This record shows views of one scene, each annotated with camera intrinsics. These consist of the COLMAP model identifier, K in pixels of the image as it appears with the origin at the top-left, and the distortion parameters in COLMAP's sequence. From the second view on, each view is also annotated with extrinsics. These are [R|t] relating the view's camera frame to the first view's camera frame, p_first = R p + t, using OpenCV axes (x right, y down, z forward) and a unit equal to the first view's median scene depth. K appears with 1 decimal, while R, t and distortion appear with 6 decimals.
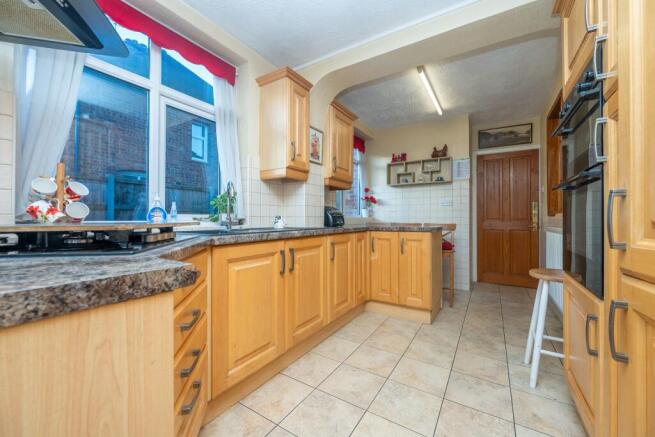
lens RADIAL K [[259.7, 0, 327.5], [0, 259.7, 218.5], [0, 0, 1]] dist [0.000054, -0.000008]
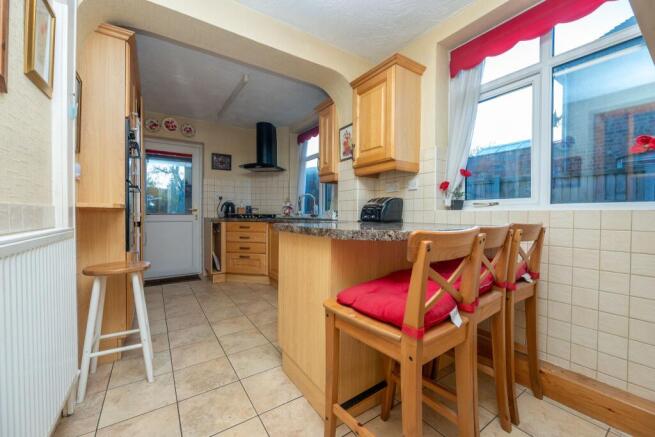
lens RADIAL K [[259.7, 0, 327.5], [0, 259.7, 218.5], [0, 0, 1]] dist [0.000054, -0.000008]
pose [[-0.402540, 0.013242, -0.915307, 0.968241], [0.000863, 0.999900, 0.014087, 0.010858], [0.915402, 0.004880, -0.402511, 1.384242]]
